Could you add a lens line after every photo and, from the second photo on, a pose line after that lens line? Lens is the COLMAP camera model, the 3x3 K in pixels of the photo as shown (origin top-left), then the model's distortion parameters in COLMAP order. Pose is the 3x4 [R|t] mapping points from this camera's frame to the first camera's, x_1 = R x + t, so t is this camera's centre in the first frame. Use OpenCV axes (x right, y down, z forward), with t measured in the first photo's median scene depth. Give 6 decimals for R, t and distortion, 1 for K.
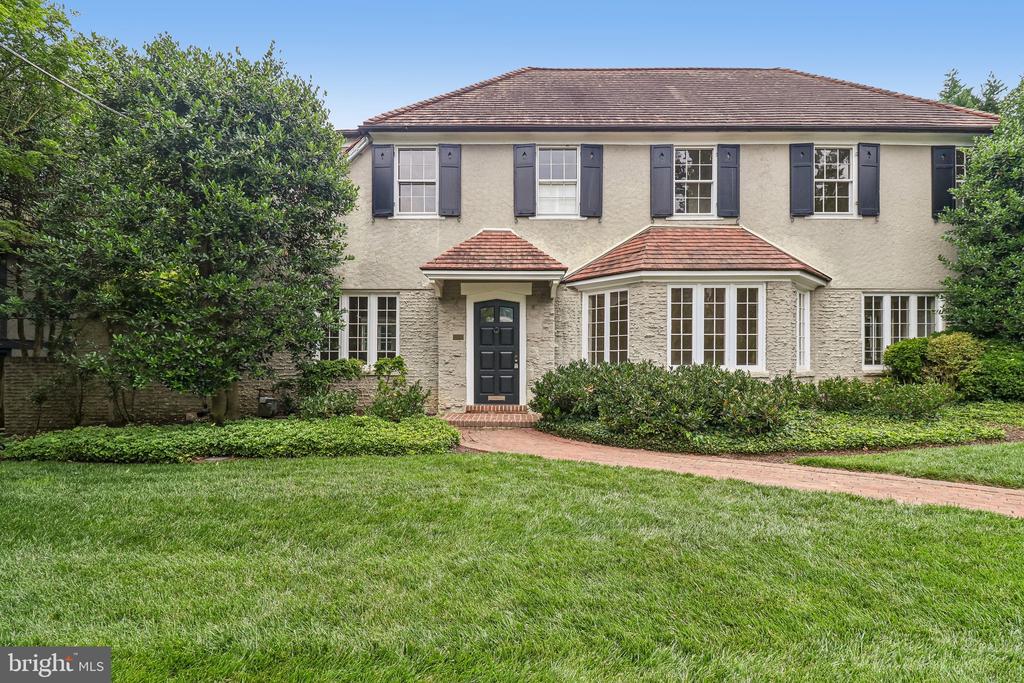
lens RADIAL K [[479.2, 0, 497.1], [0, 479.2, 369.1], [0, 0, 1]] dist [-0.003550, -0.003787]
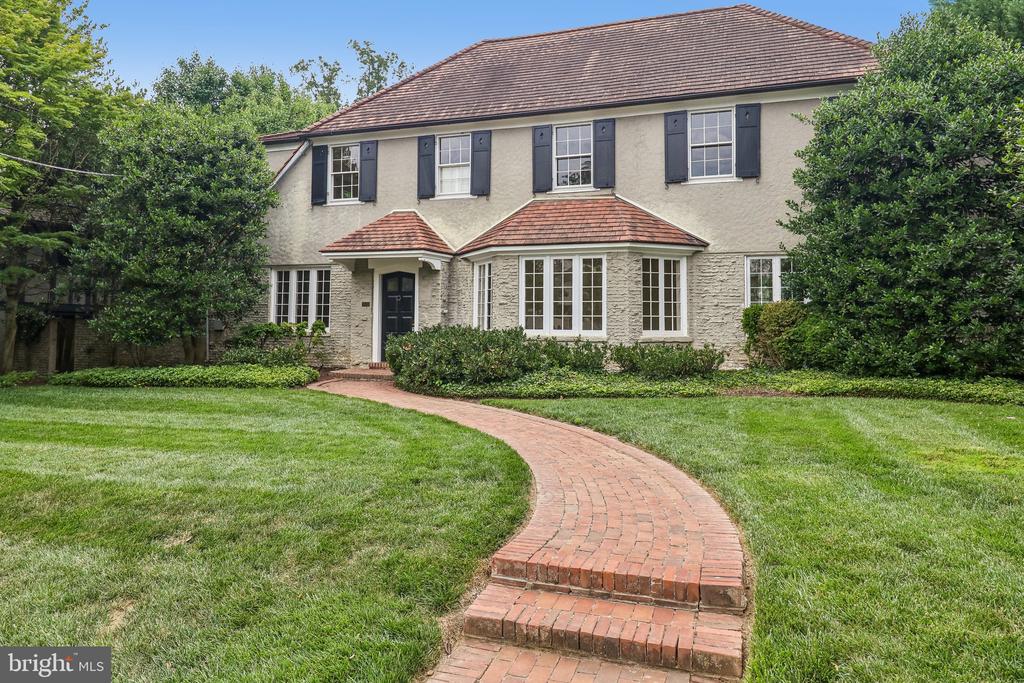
lens RADIAL K [[688.9, 0, 500.1], [0, 688.9, 295.6], [0, 0, 1]] dist [0.001845, 0.000233]
pose [[0.945969, -0.008039, -0.324156, 0.771034], [-0.009422, 0.998589, -0.052261, -0.002856], [0.324119, 0.052492, 0.944559, -0.488973]]
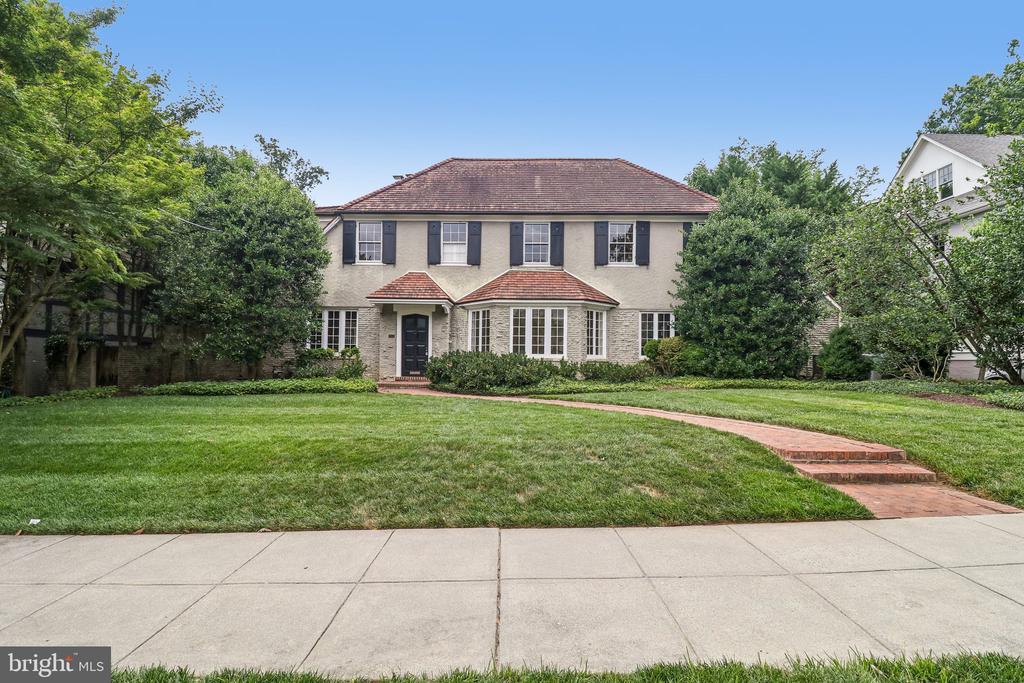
lens RADIAL K [[479.2, 0, 492.3], [0, 479.2, 359.0], [0, 0, 1]] dist [-0.003550, -0.003787]
pose [[0.999881, 0.010241, -0.011515, 0.289306], [-0.010406, 0.999842, -0.014393, 0.033573], [0.011366, 0.014511, 0.999830, -0.669811]]
